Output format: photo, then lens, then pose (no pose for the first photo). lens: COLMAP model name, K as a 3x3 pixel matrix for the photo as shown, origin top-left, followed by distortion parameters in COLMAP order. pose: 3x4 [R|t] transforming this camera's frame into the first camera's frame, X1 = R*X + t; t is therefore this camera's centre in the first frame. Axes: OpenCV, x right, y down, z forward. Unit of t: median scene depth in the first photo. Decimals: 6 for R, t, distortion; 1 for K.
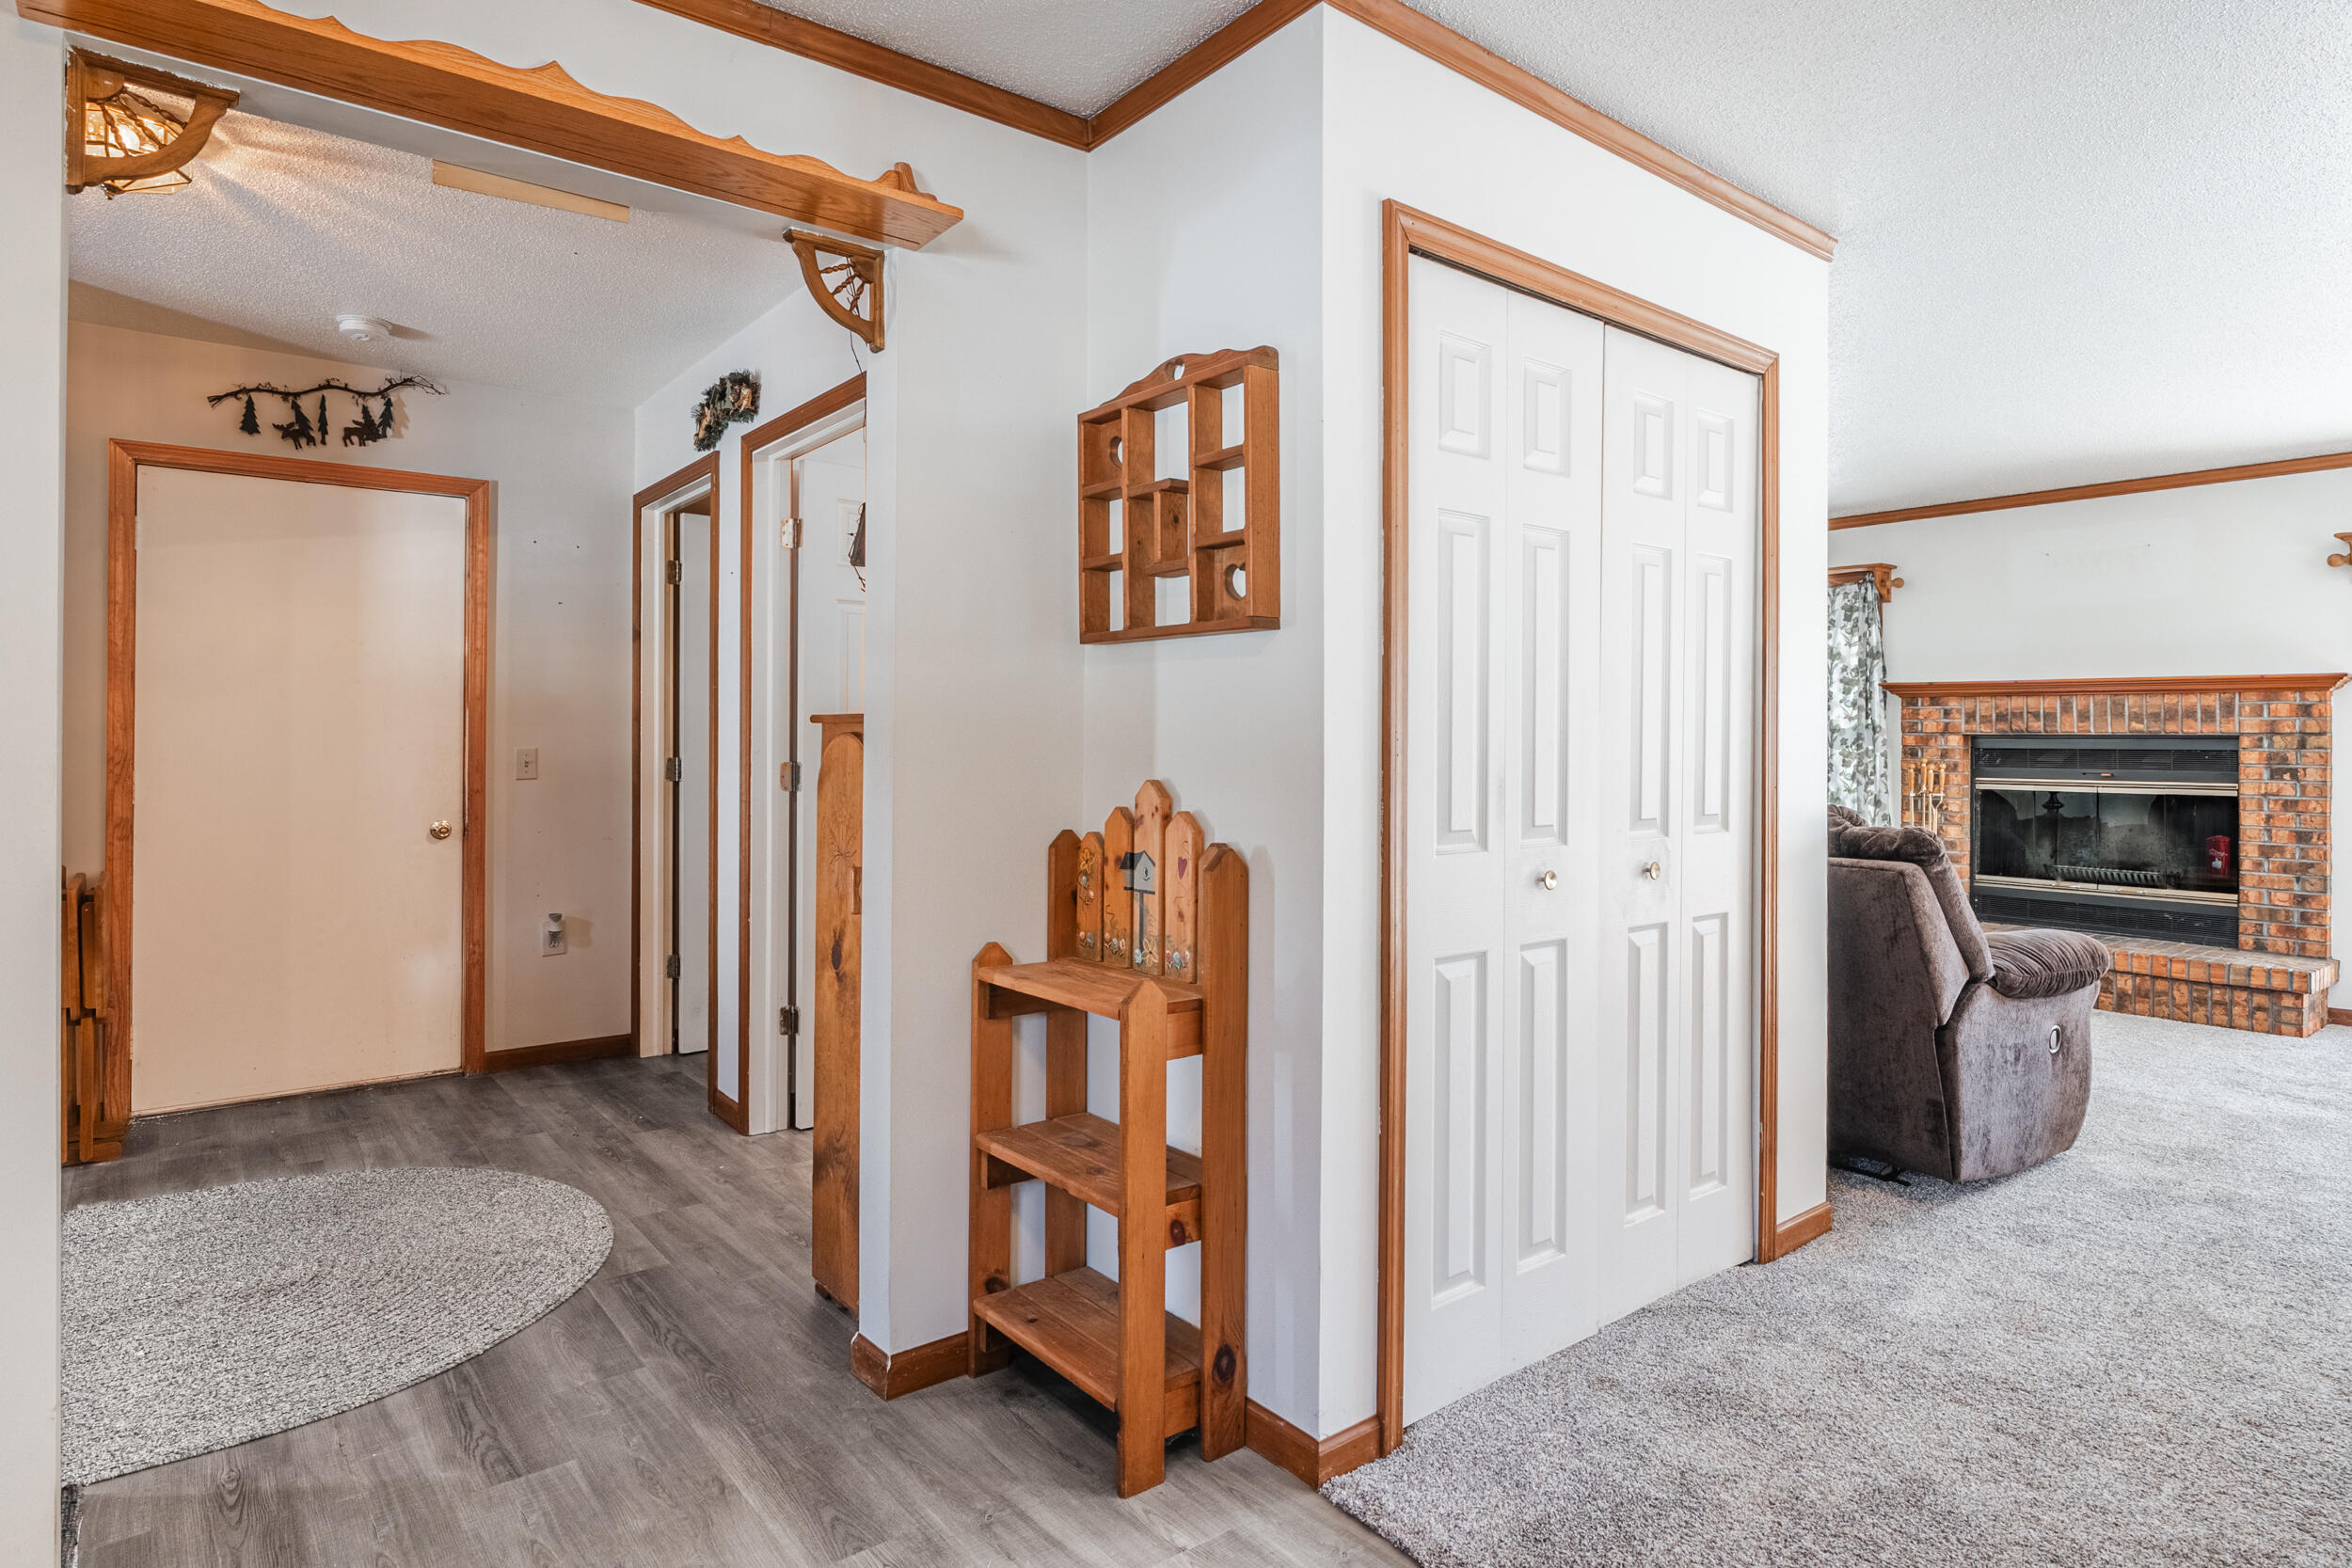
lens RADIAL K [[1270.5, 0, 1175.4], [0, 1270.5, 745.5], [0, 0, 1]] dist [-0.007024, 0.000391]
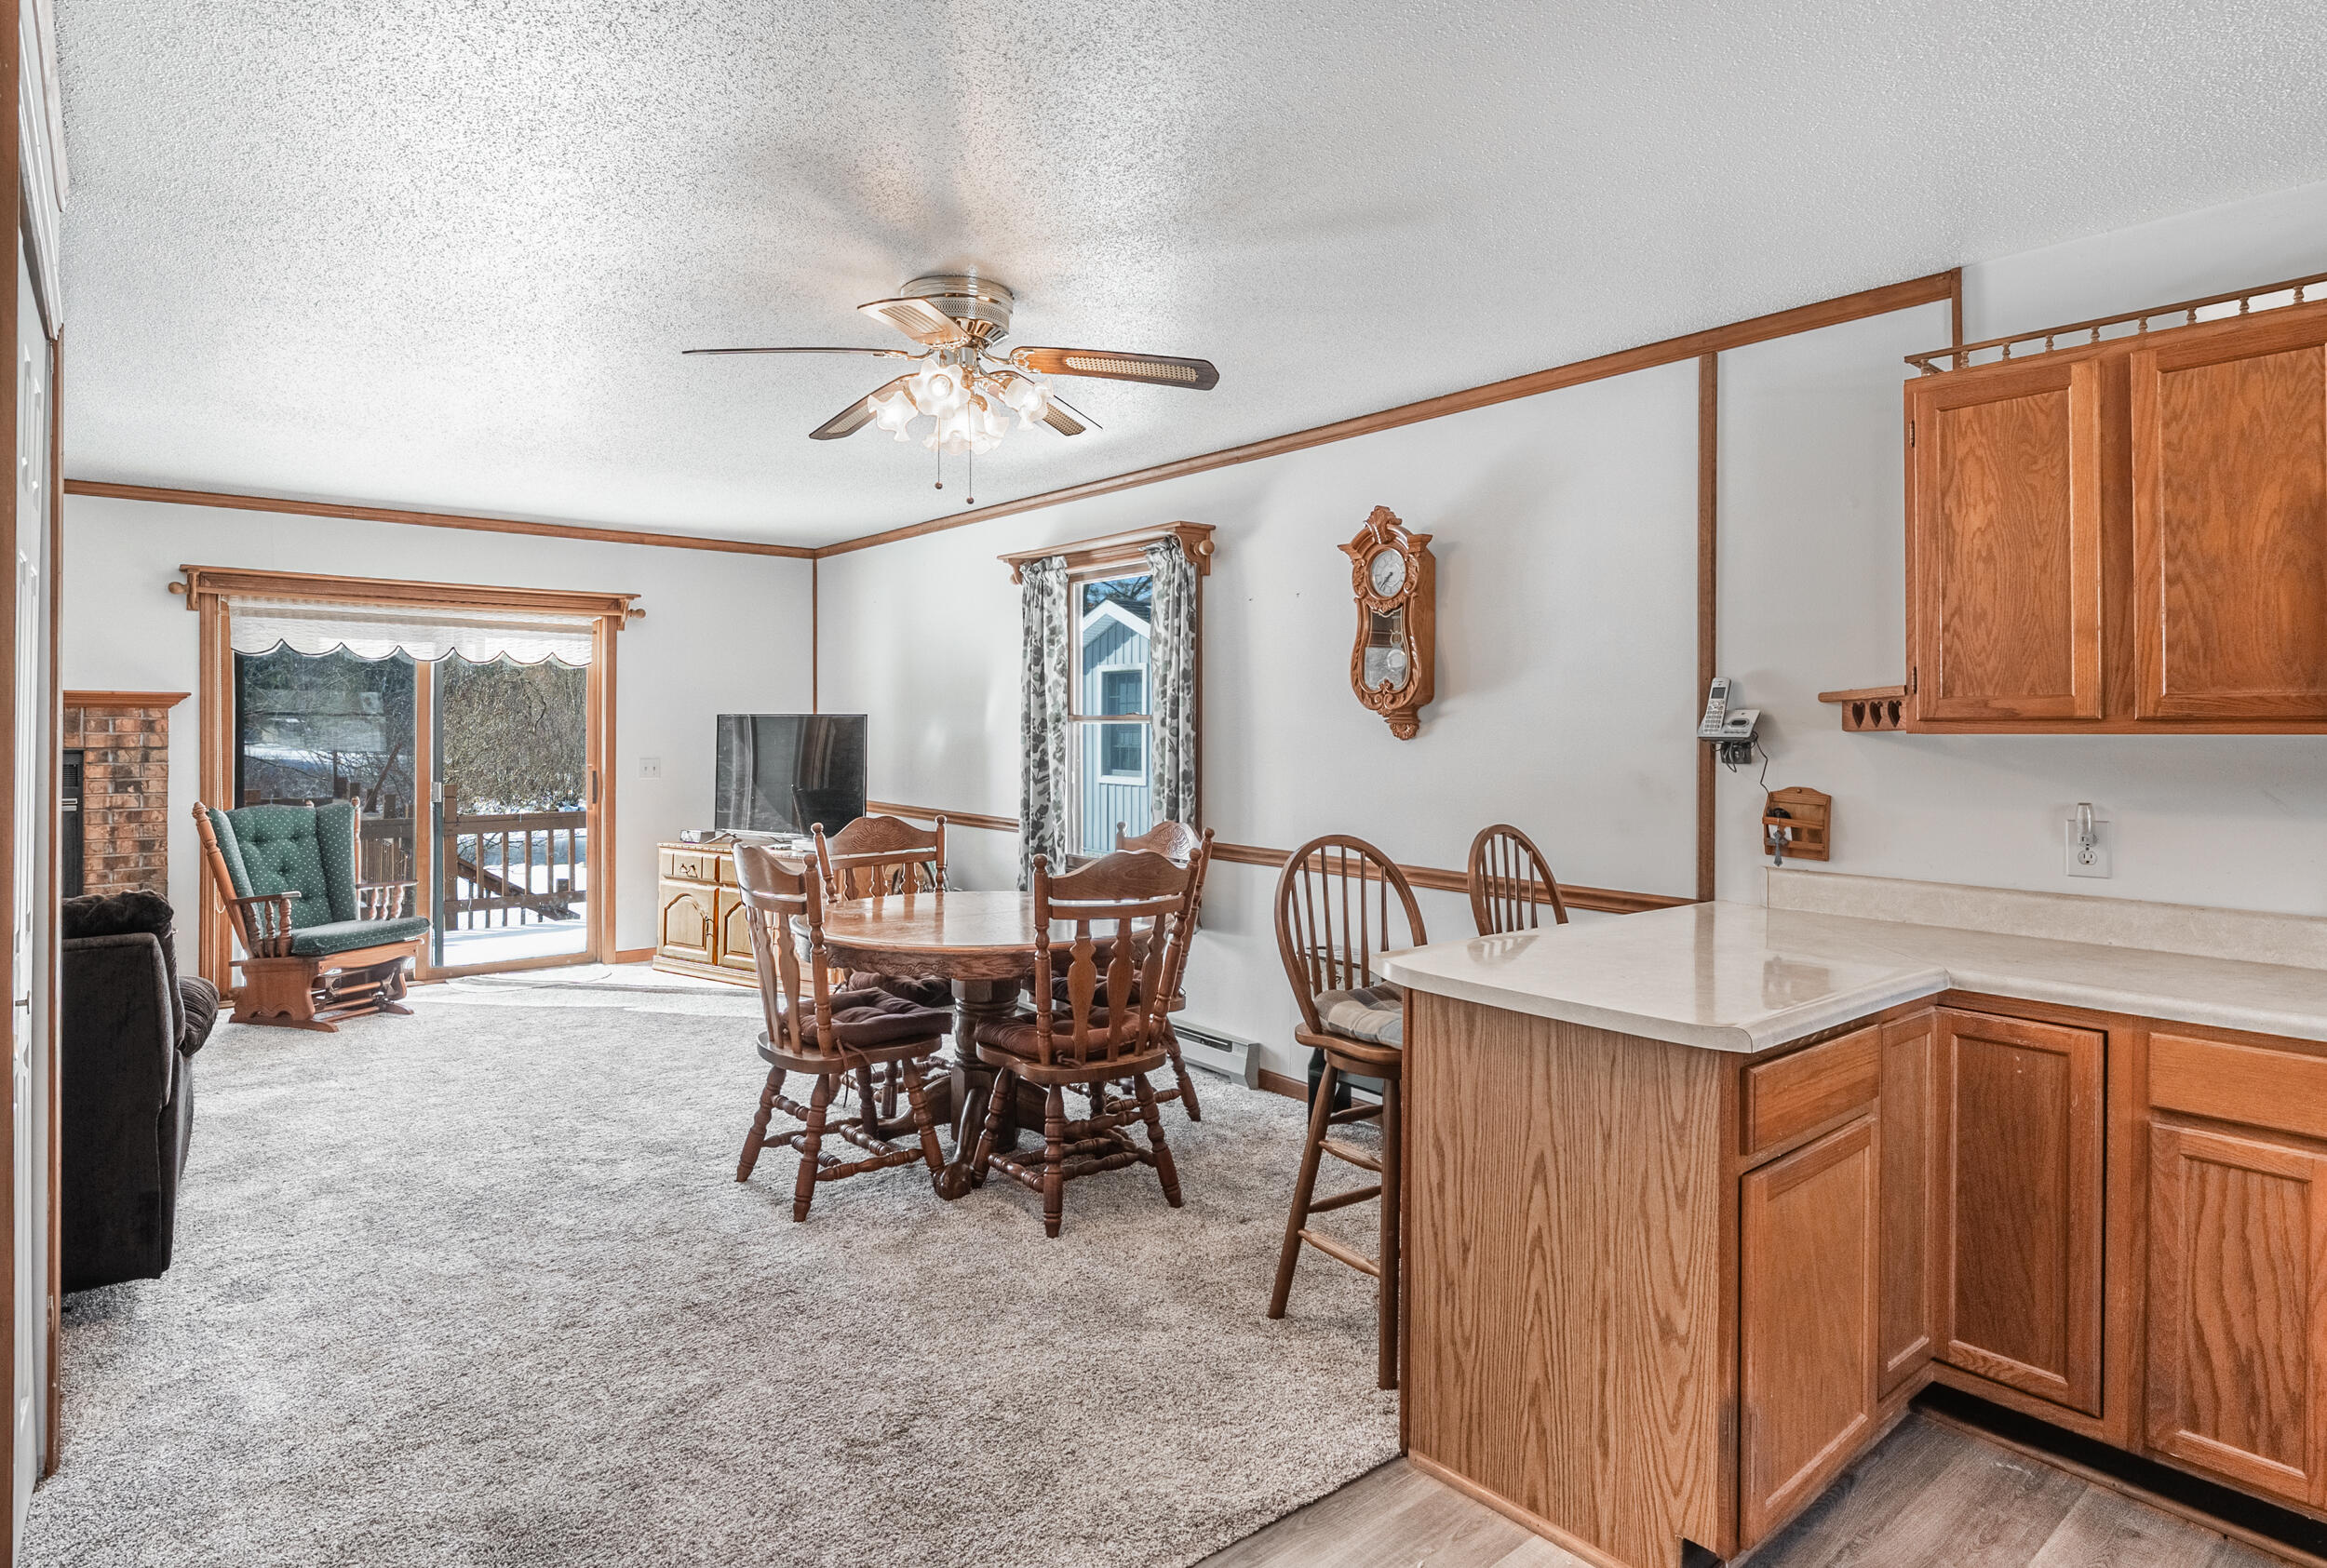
lens RADIAL K [[1256.9, 0, 1154.7], [0, 1256.9, 717.7], [0, 0, 1]] dist [-0.007024, 0.000391]
pose [[-0.021241, 0.001045, 0.999774, -0.172485], [0.004320, 0.999990, -0.000953, -0.029763], [-0.999765, 0.004299, -0.021245, 0.174861]]
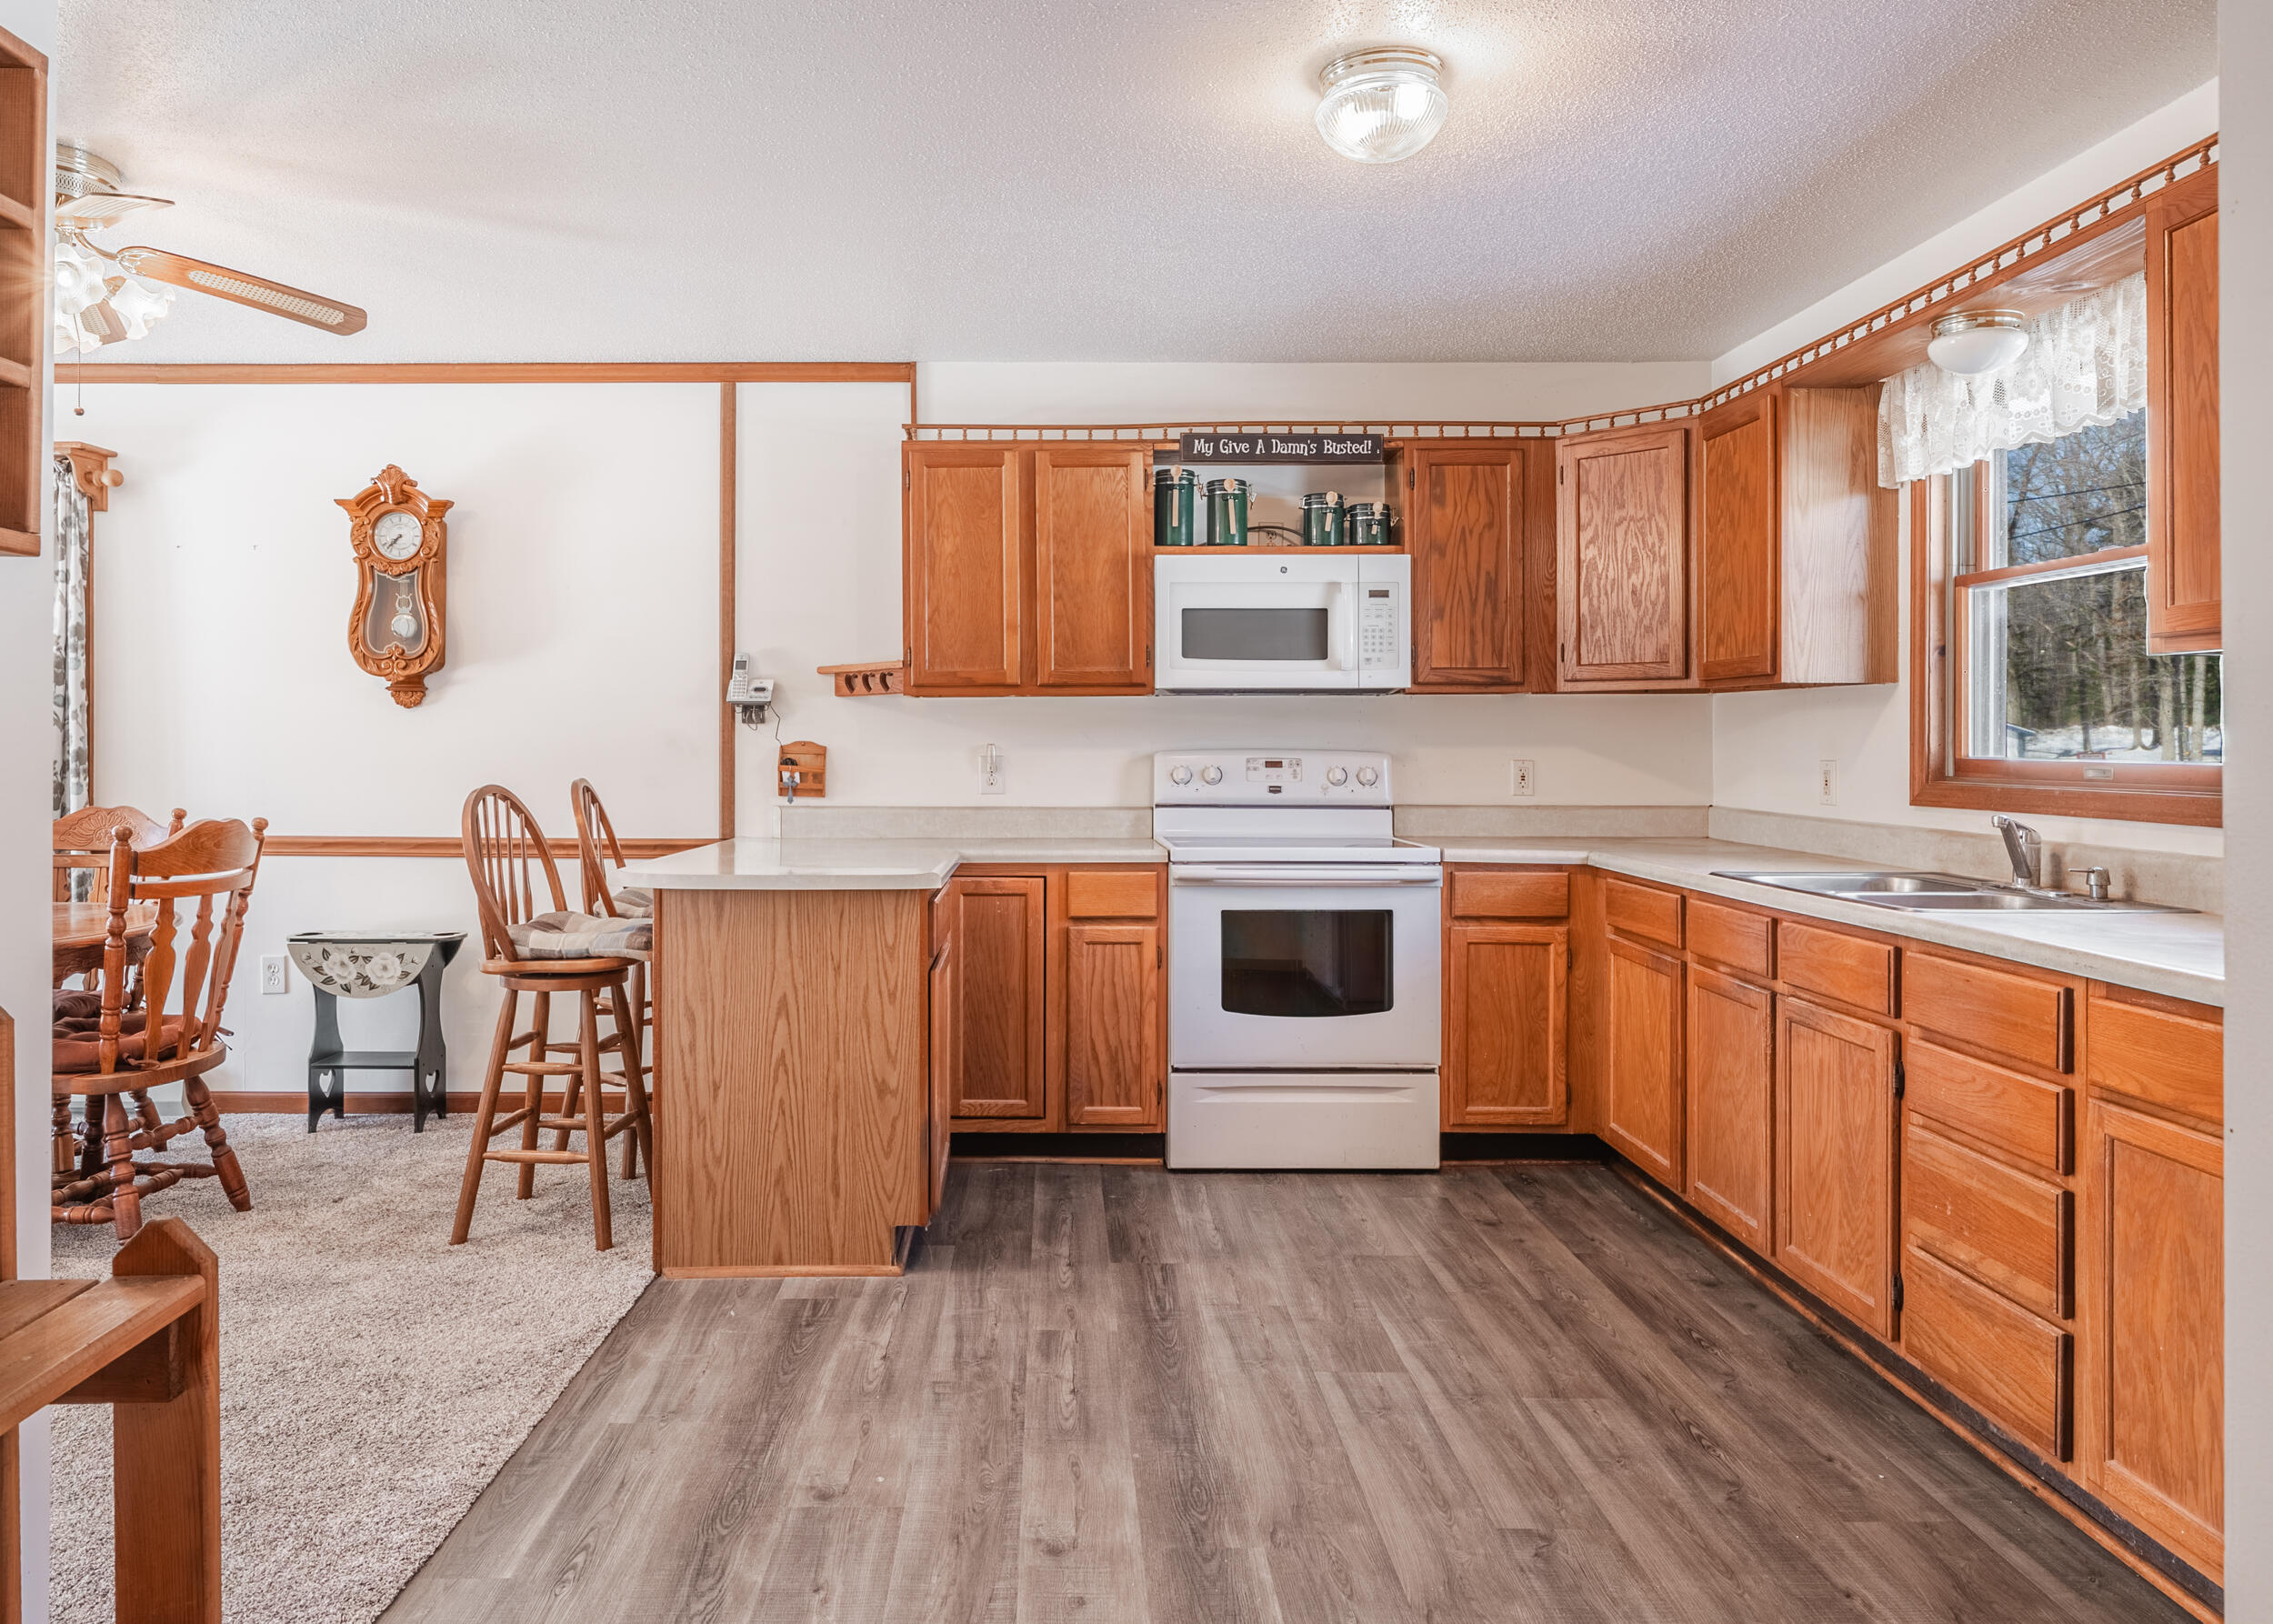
lens RADIAL K [[1504.8, 0, 1058.5], [0, 1504.8, 723.7], [0, 0, 1]] dist [-0.003510, 0.006027]
pose [[-0.786560, 0.000649, 0.617514, -0.263844], [0.001734, 0.999998, 0.001157, -0.007041], [-0.617512, 0.001981, -0.786559, 0.475260]]
